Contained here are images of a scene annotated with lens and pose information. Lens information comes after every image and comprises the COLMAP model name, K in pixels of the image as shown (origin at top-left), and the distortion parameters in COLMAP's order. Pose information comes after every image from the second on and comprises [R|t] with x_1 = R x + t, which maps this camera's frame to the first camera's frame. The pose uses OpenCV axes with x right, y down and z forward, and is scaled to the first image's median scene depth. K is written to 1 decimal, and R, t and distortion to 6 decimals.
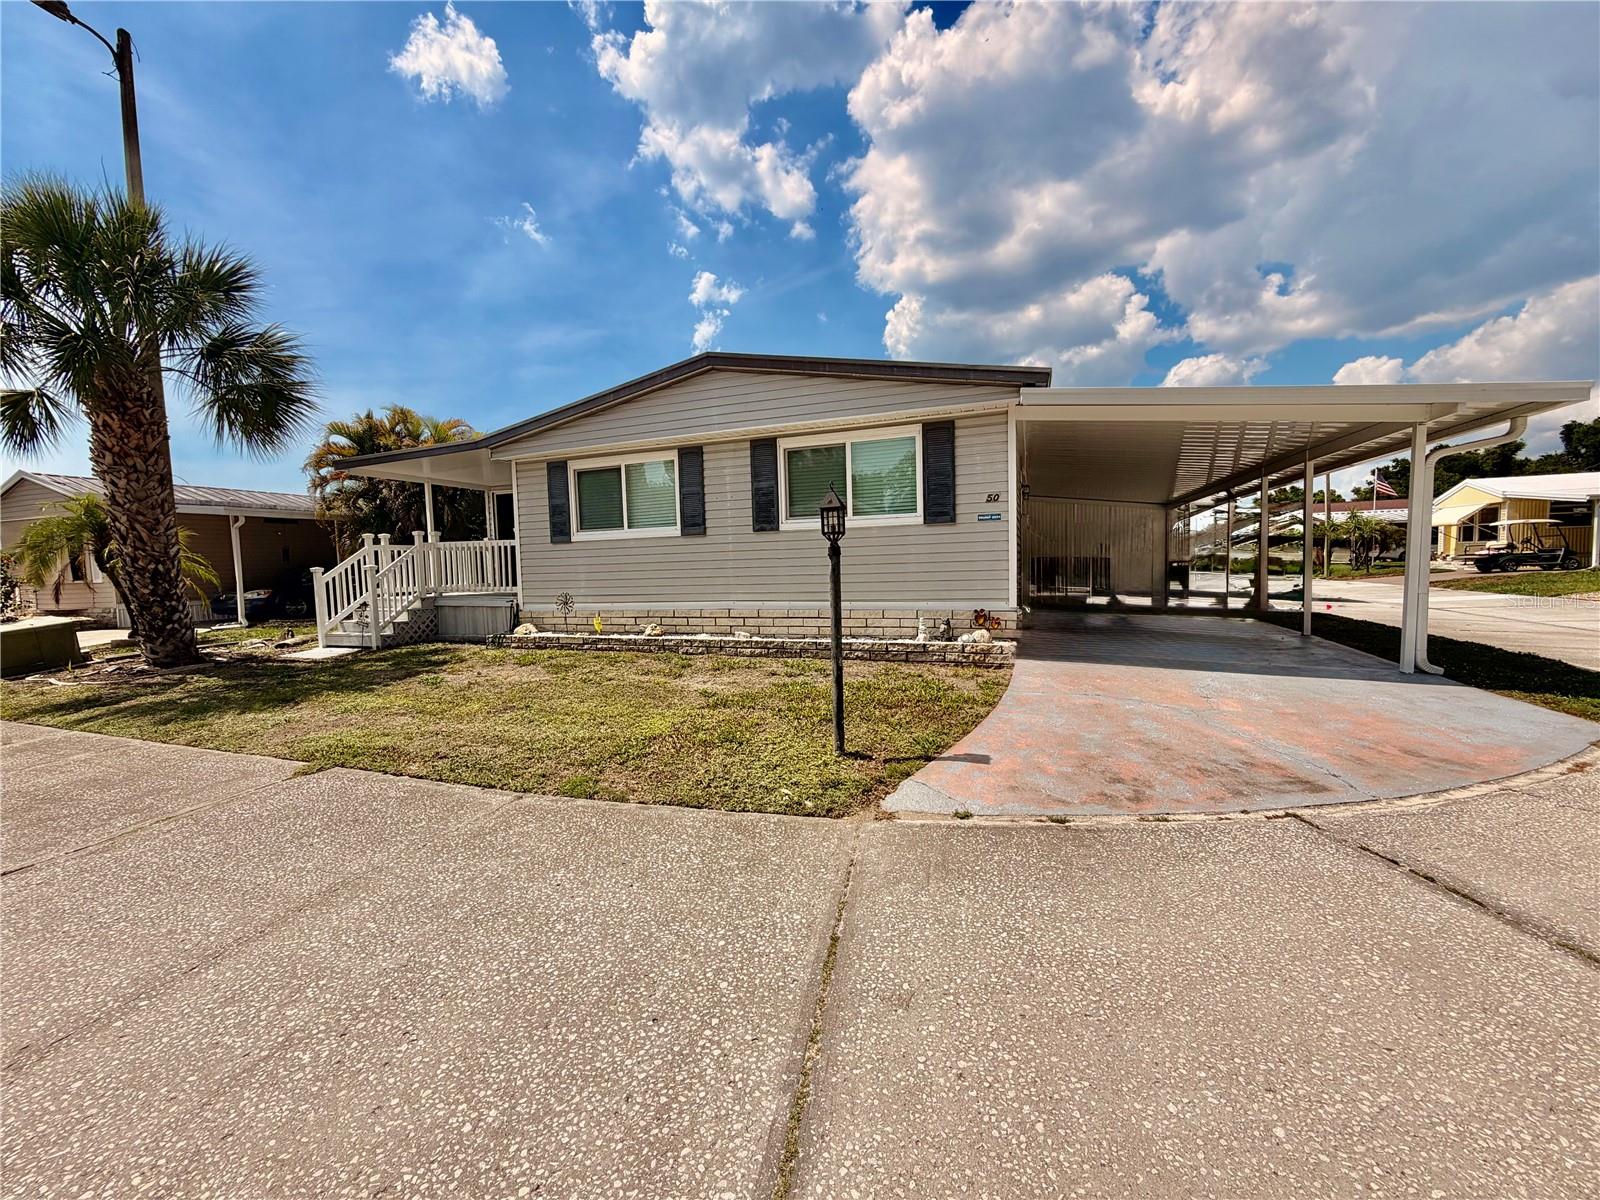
lens RADIAL K [[632.8, 0, 796.7], [0, 632.8, 603.2], [0, 0, 1]] dist [-0.000222, -0.000099]
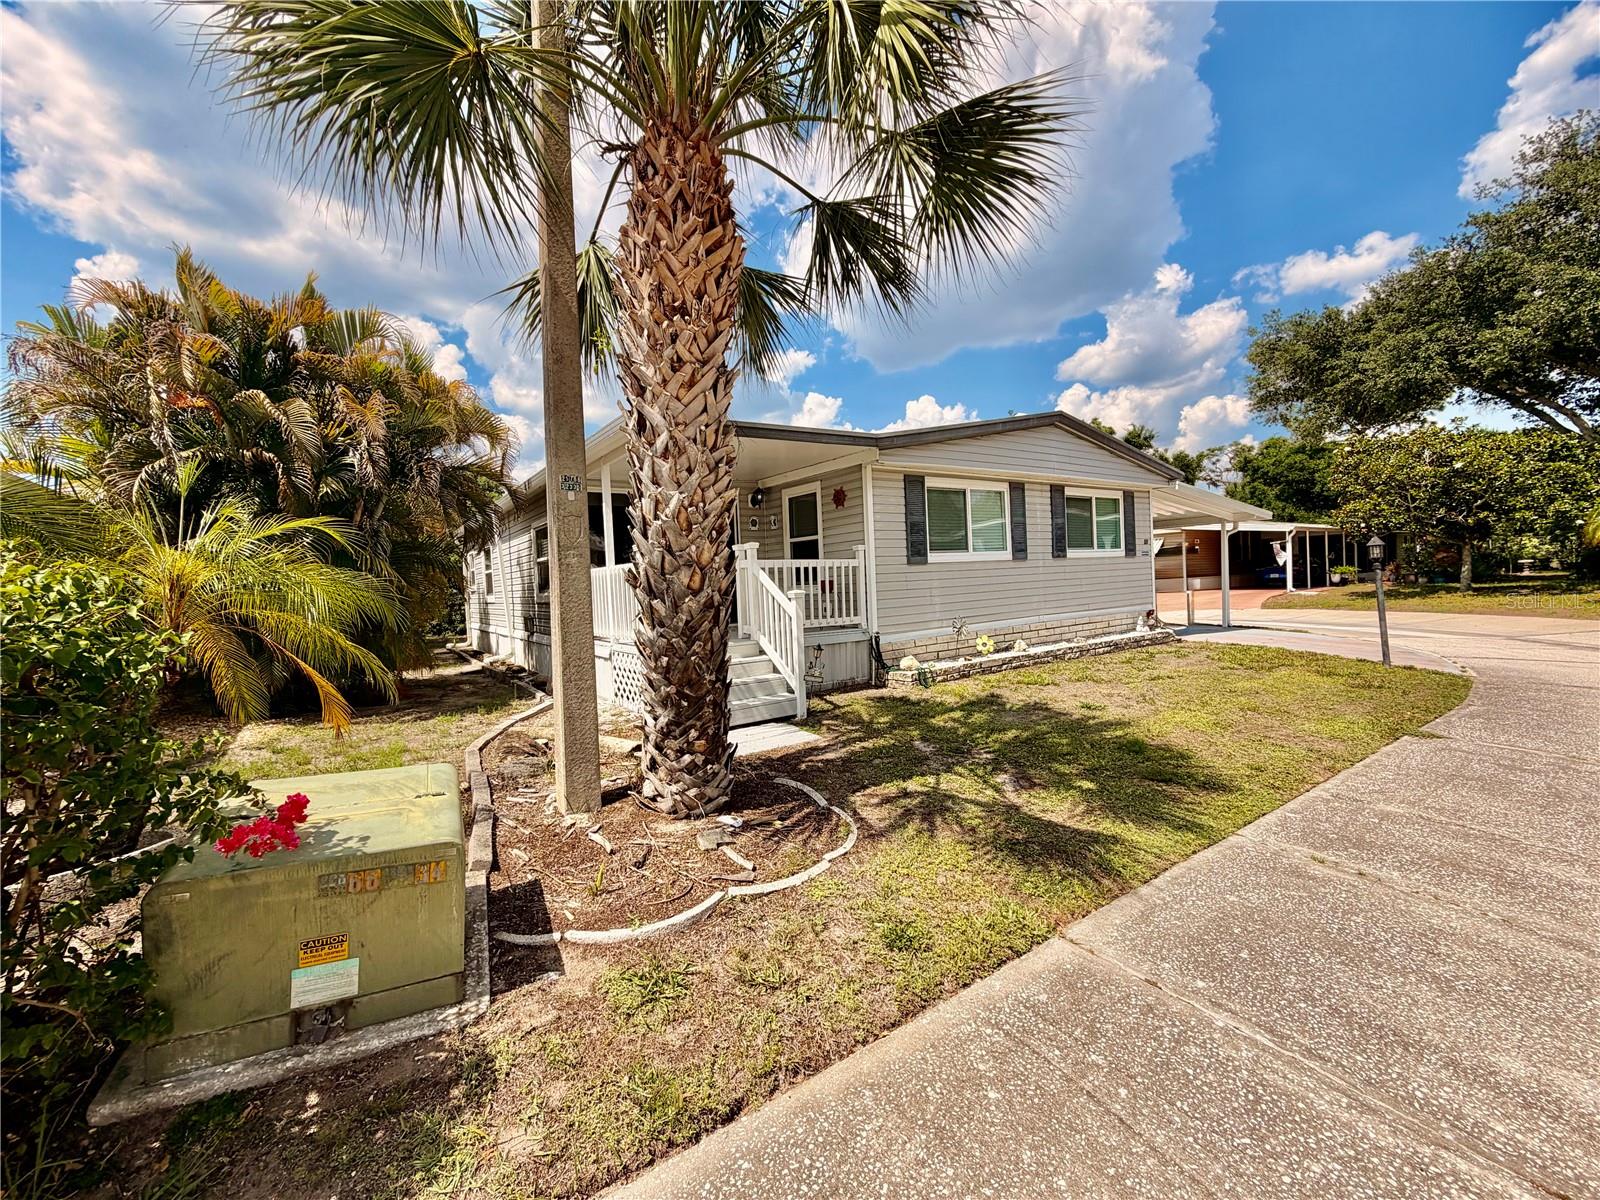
lens RADIAL K [[635.3, 0, 801.3], [0, 635.3, 604.3], [0, 0, 1]] dist [-0.003231, -0.000284]
pose [[0.575568, -0.028032, 0.817273, -1.386763], [0.079987, 0.996550, -0.022150, -0.034931], [-0.813833, 0.078120, 0.575824, 0.702815]]
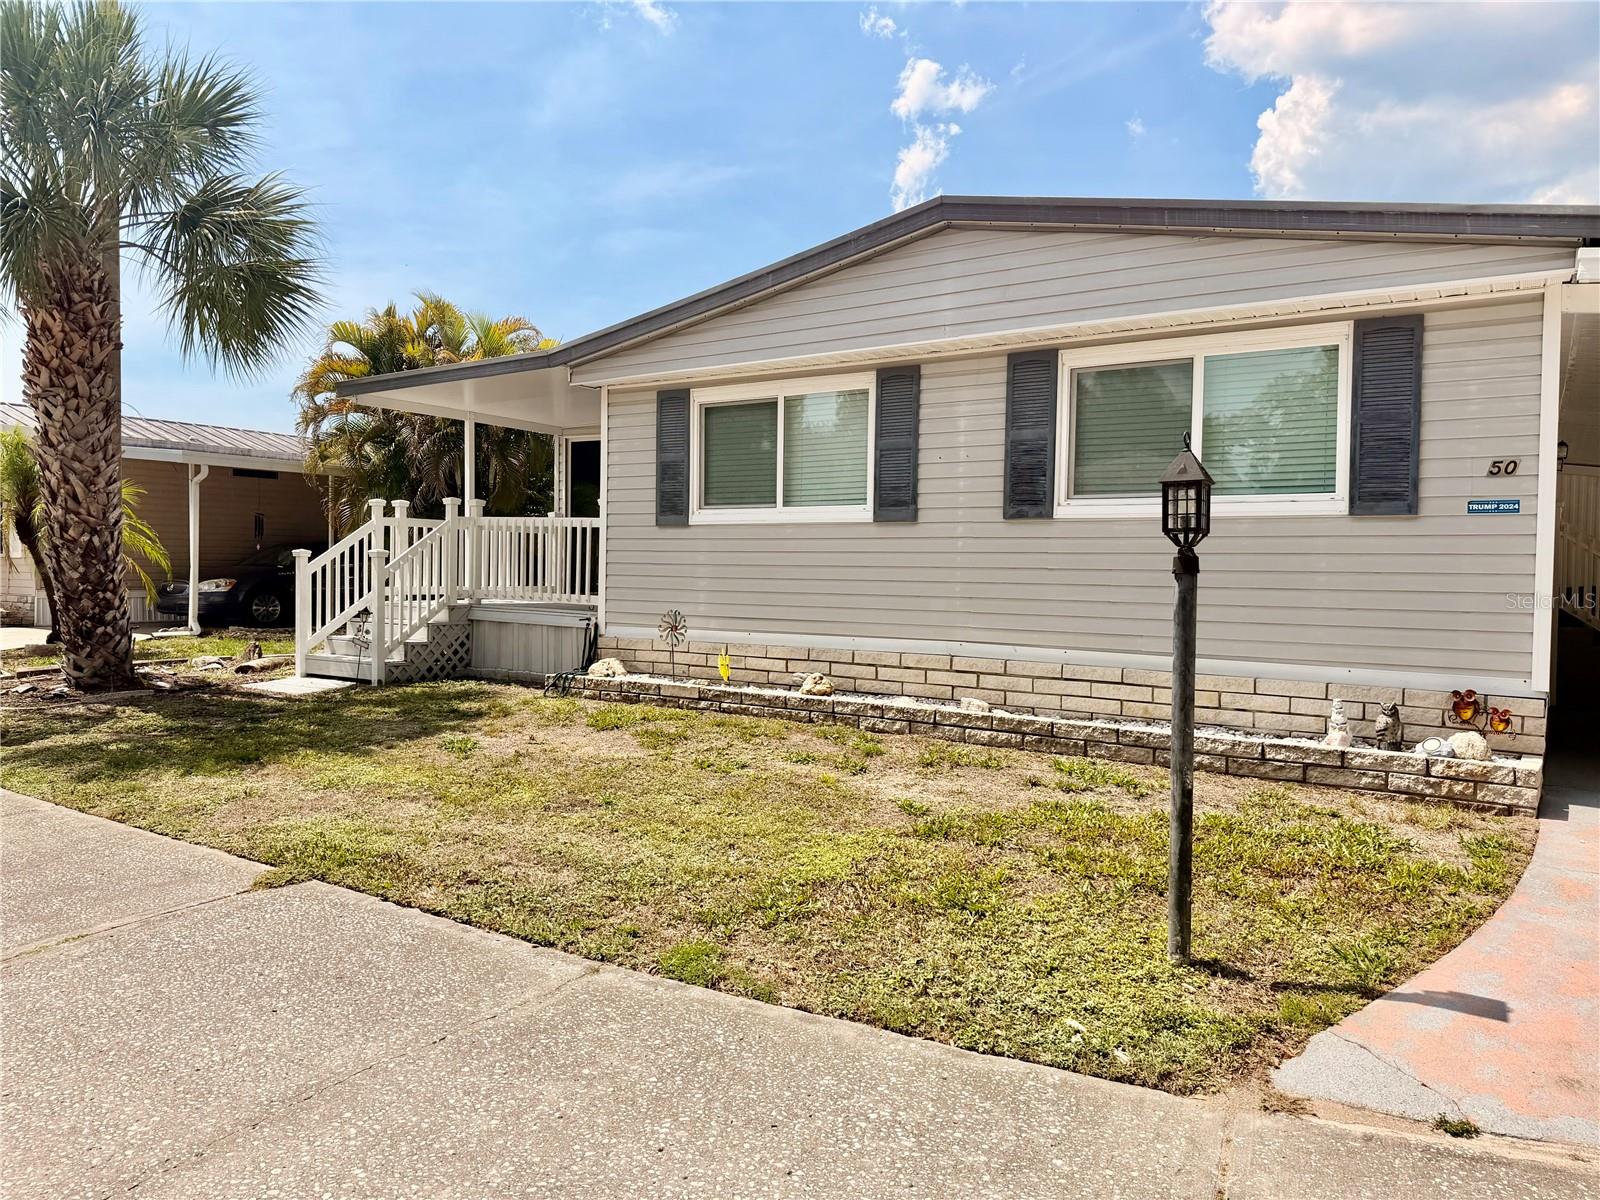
lens RADIAL K [[1110.4, 0, 797.6], [0, 1110.4, 594.4], [0, 0, 1]] dist [0.080564, -0.096814]
pose [[0.973091, 0.049821, -0.224972, -0.022250], [-0.058272, 0.997817, -0.031077, -0.006300], [0.222932, 0.043351, 0.973870, 0.015325]]
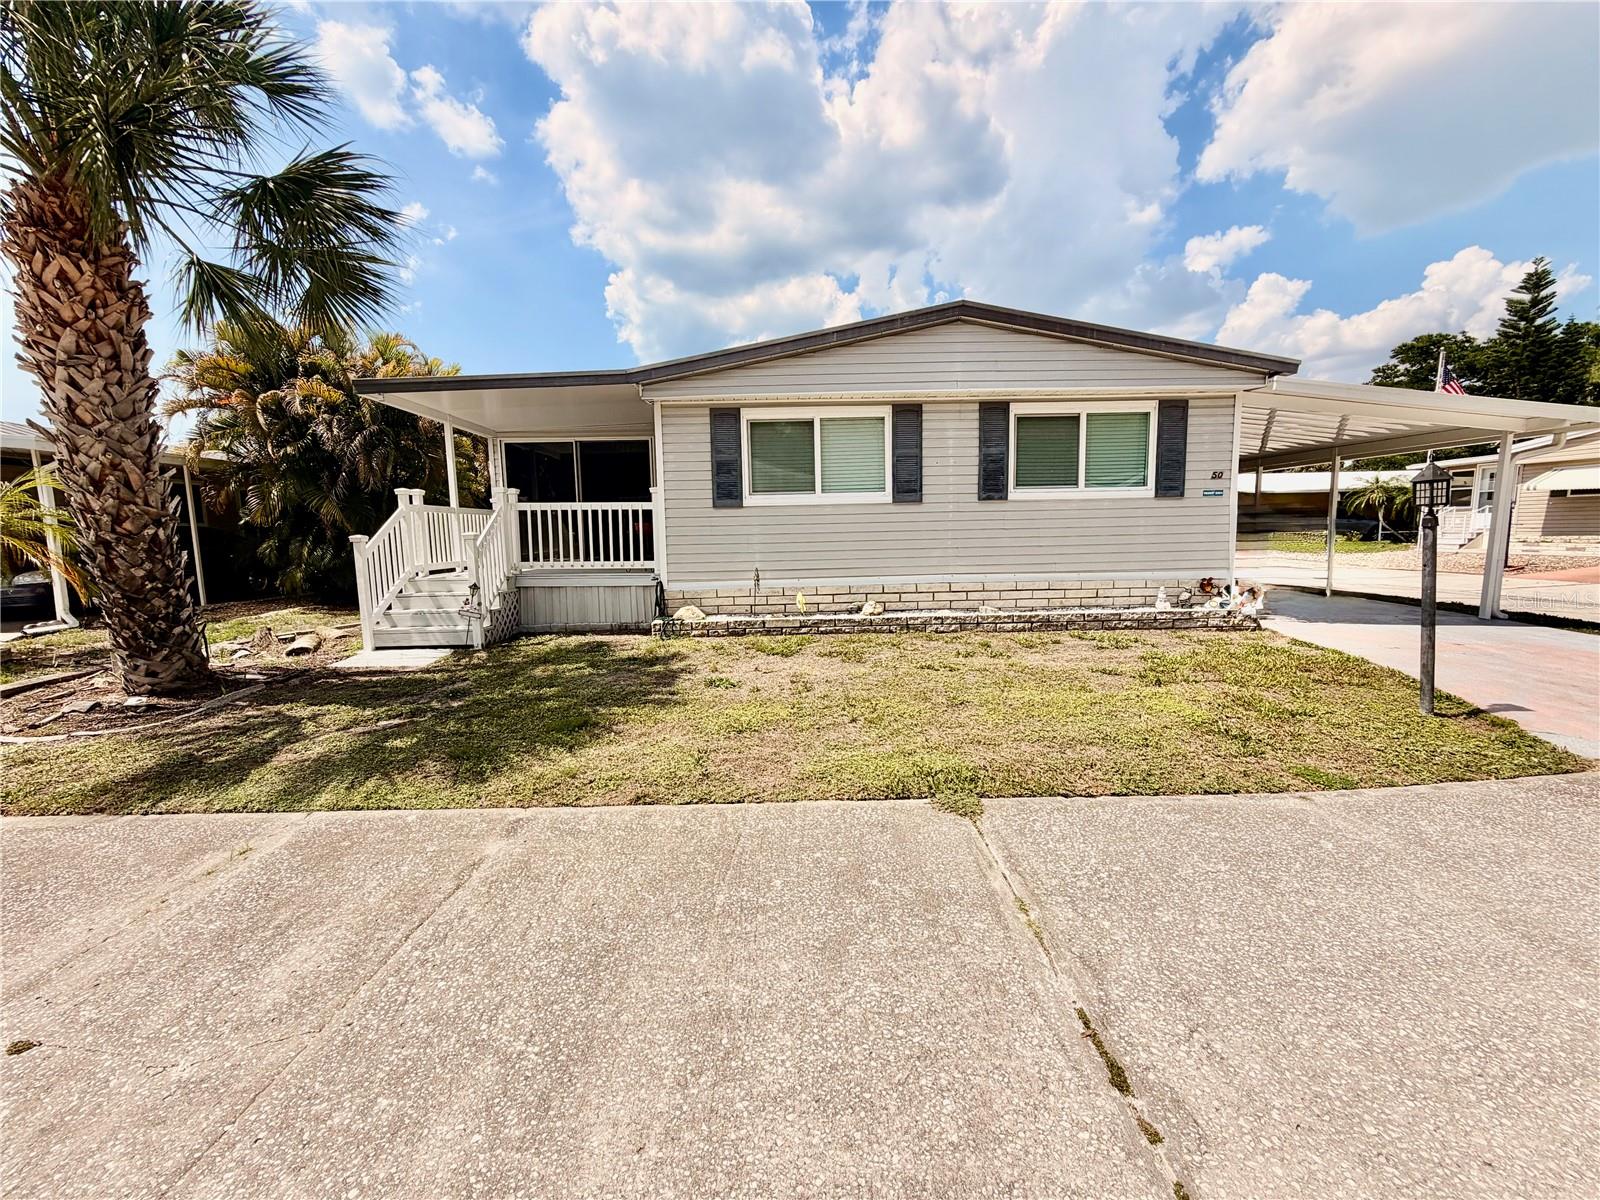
lens RADIAL K [[638.4, 0, 794.4], [0, 638.4, 601.3], [0, 0, 1]] dist [0.001446, 0.000157]
pose [[0.929566, -0.031494, 0.367307, -0.687697], [0.016077, 0.998859, 0.044959, -0.009629], [-0.368304, -0.035887, 0.929013, 0.212699]]
